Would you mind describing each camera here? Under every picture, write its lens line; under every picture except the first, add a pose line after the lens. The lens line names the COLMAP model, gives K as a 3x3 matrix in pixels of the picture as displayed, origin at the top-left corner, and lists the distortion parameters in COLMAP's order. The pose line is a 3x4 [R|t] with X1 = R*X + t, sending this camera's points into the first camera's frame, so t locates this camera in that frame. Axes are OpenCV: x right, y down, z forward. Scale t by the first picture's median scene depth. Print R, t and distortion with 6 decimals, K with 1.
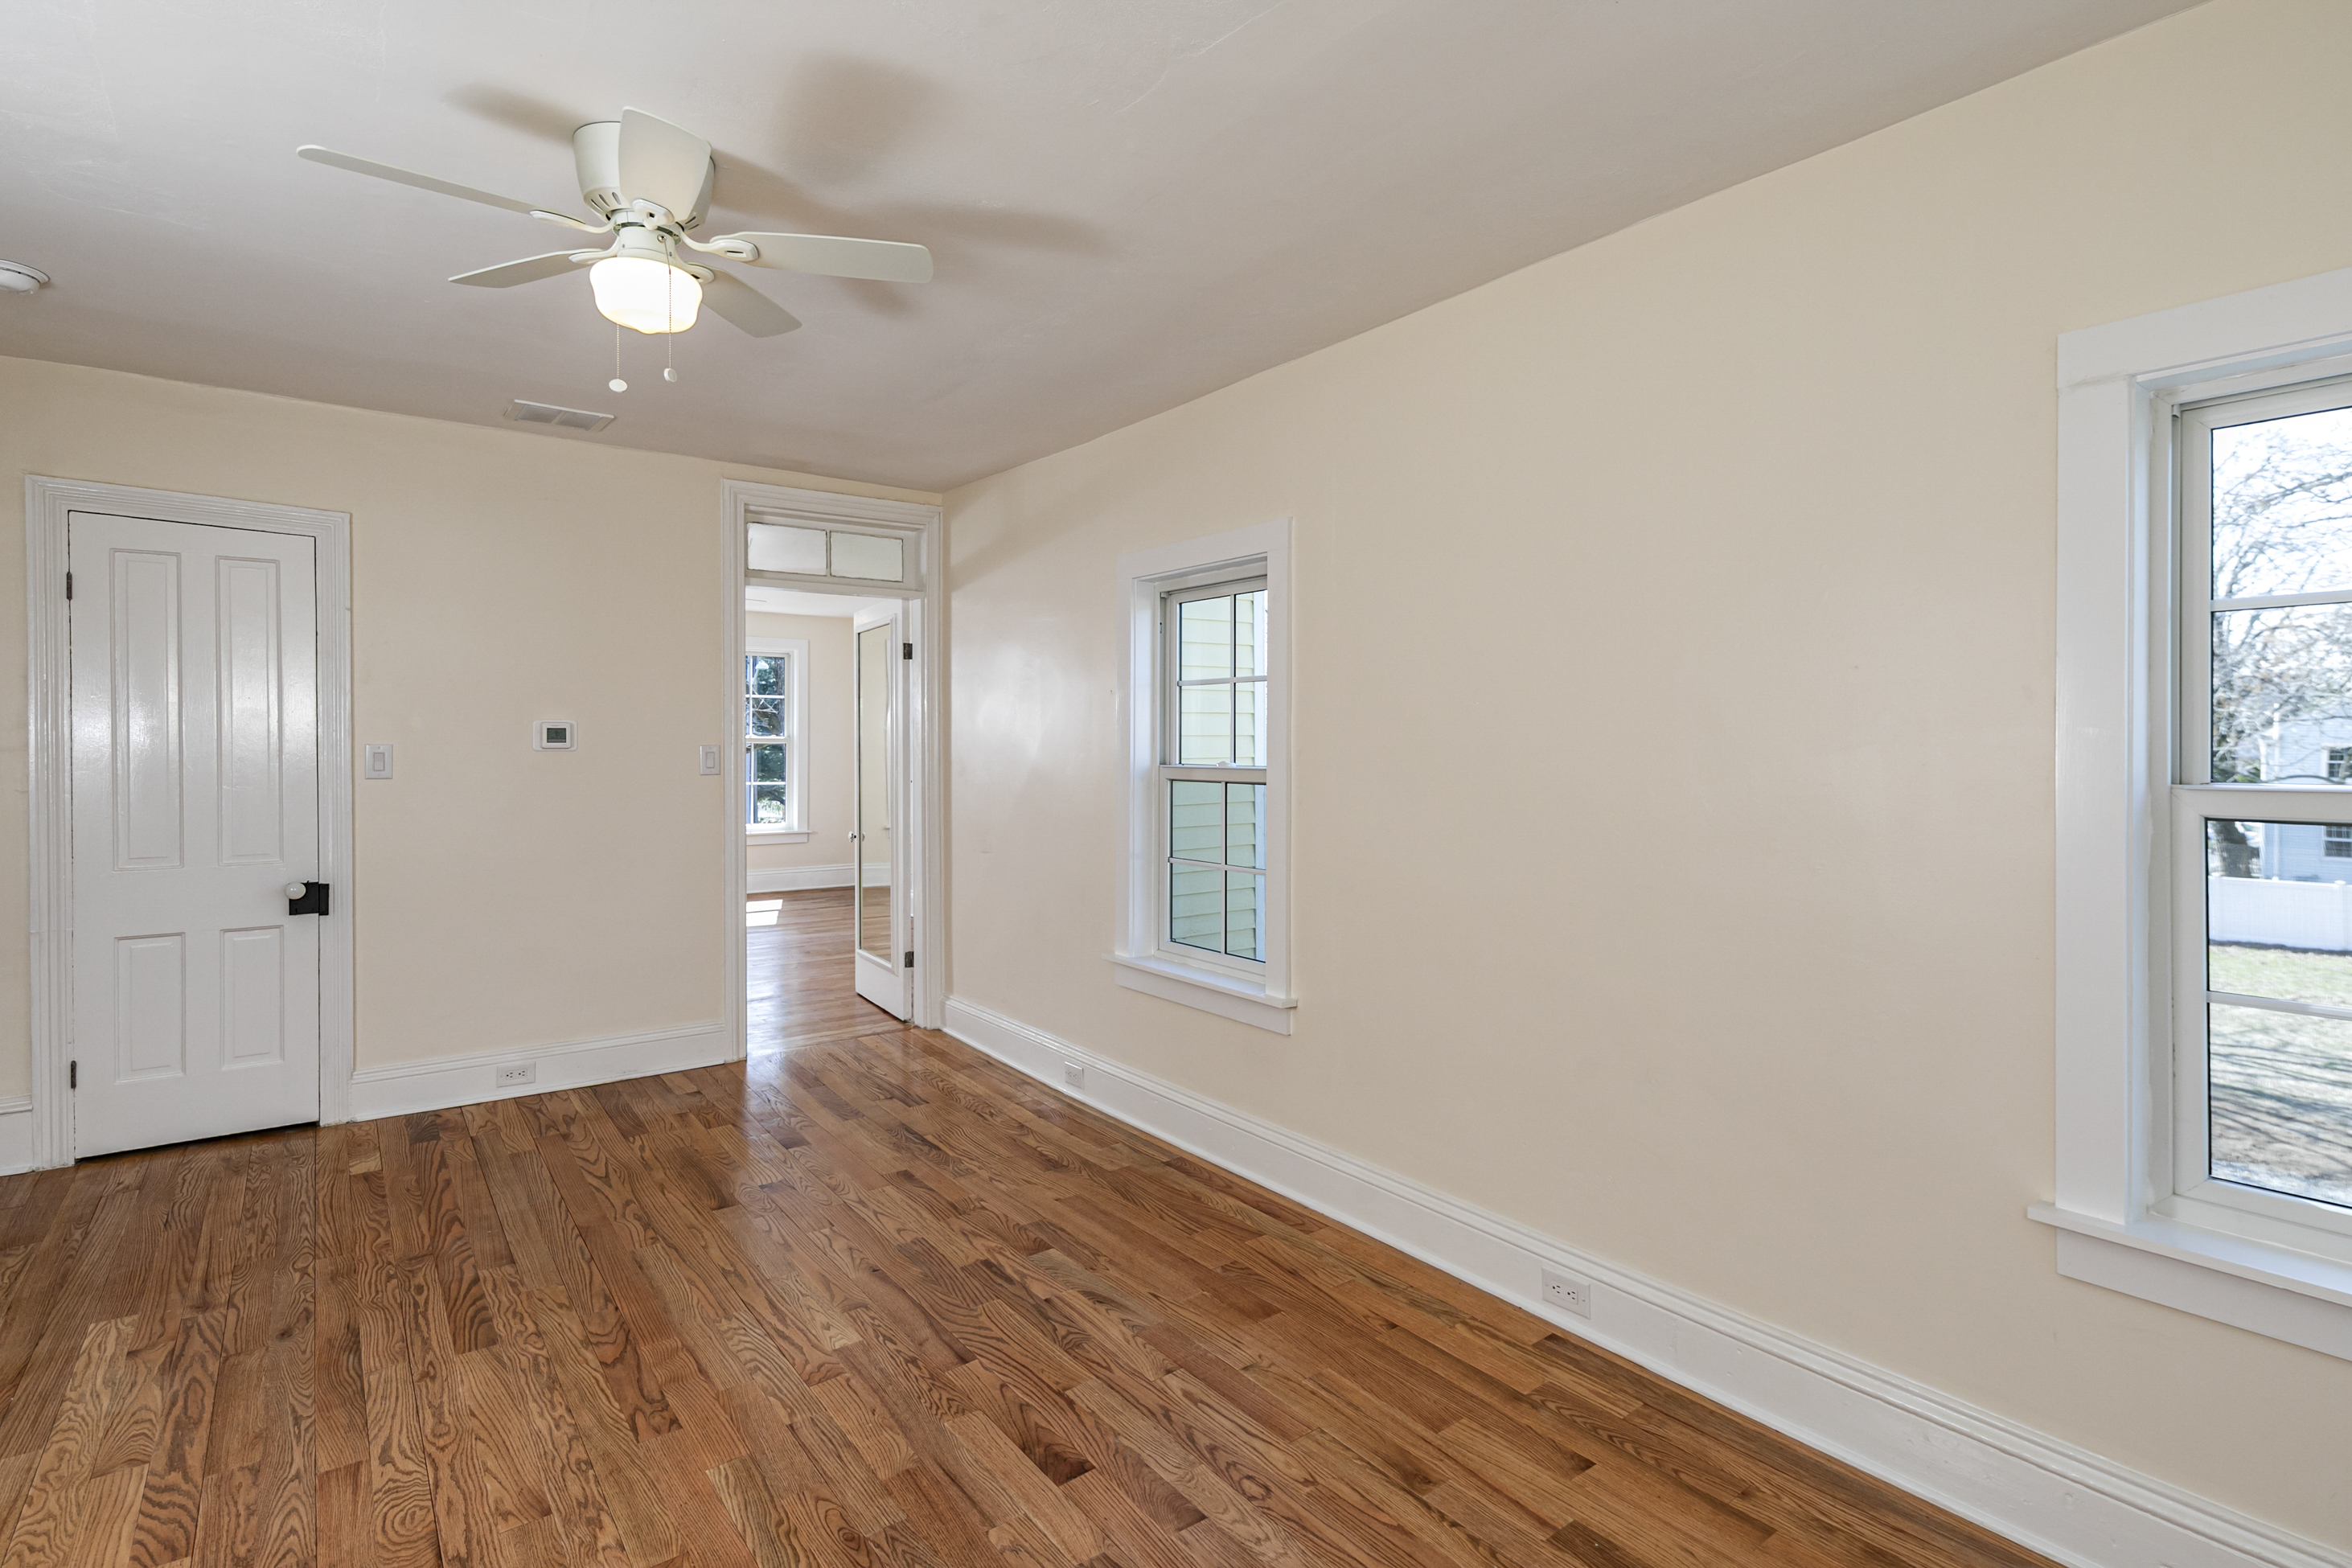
lens RADIAL K [[1170.1, 0, 1150.6], [0, 1170.1, 758.0], [0, 0, 1]] dist [0.017073, -0.005655]
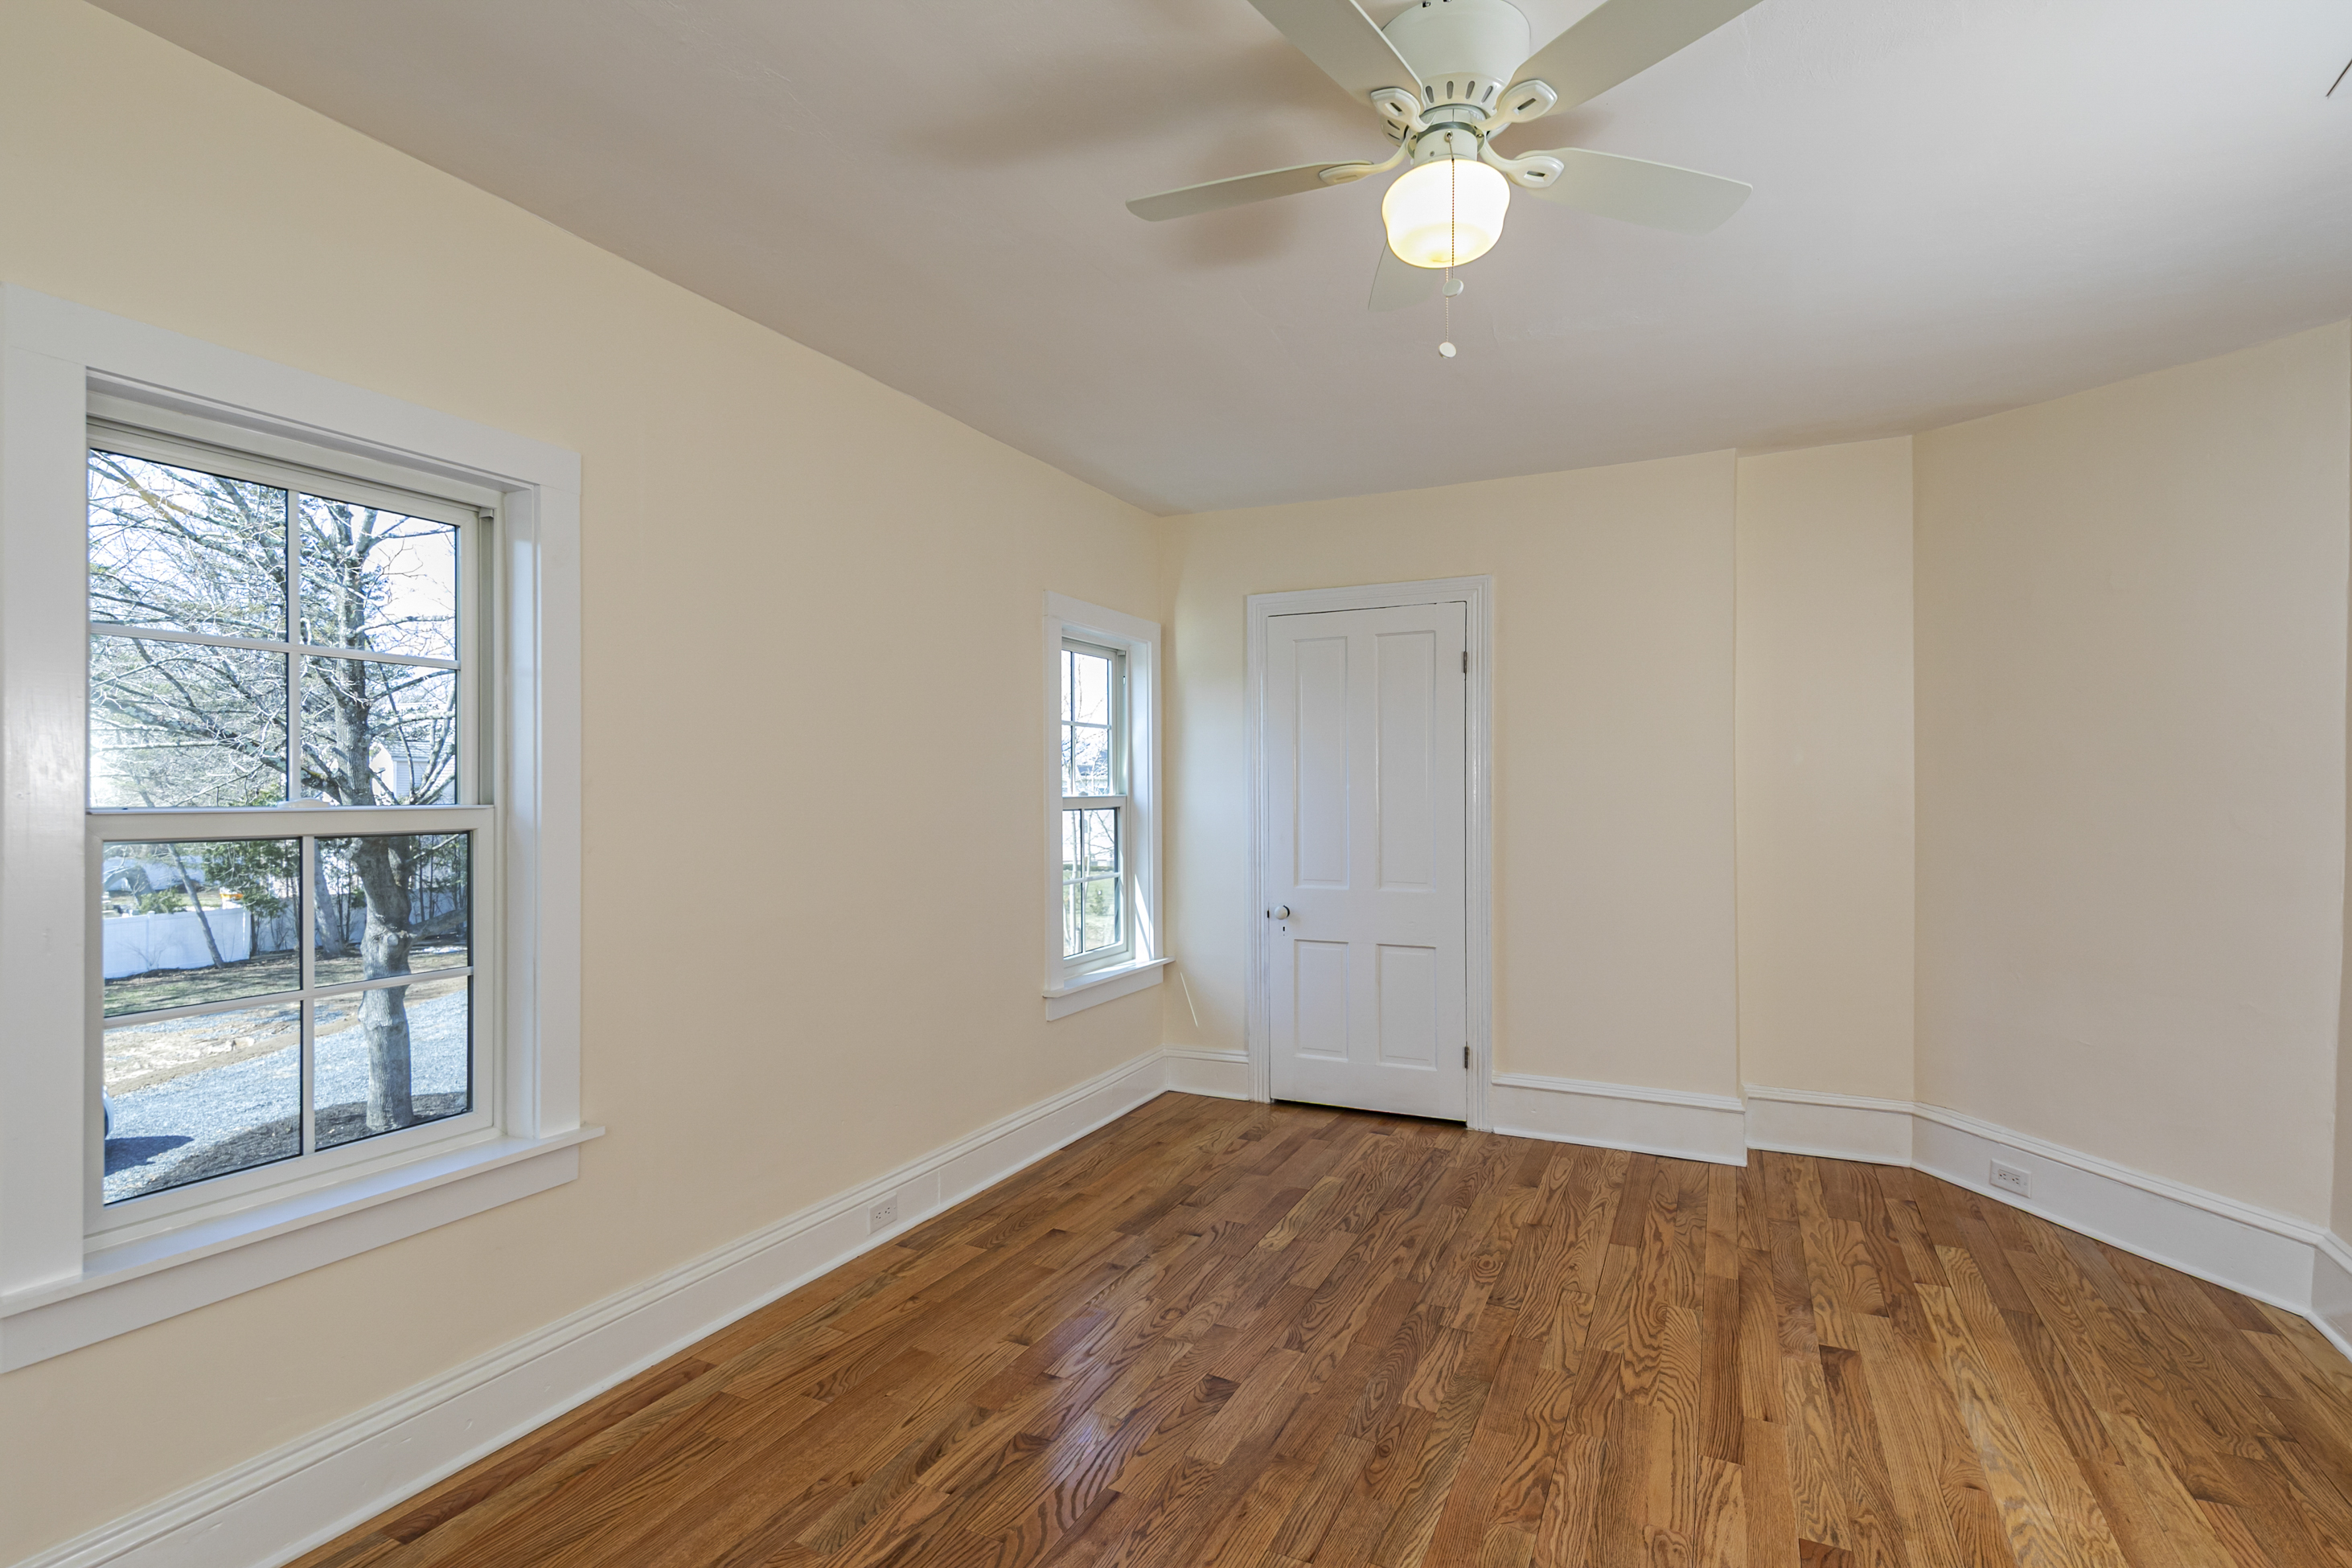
lens RADIAL K [[1170.1, 0, 1176.5], [0, 1170.1, 777.9], [0, 0, 1]] dist [0.017073, -0.005655]
pose [[-0.483021, 0.007293, 0.875579, -0.932743], [0.012629, 0.999919, -0.001362, -0.007683], [-0.875518, 0.010400, -0.483074, 1.367988]]
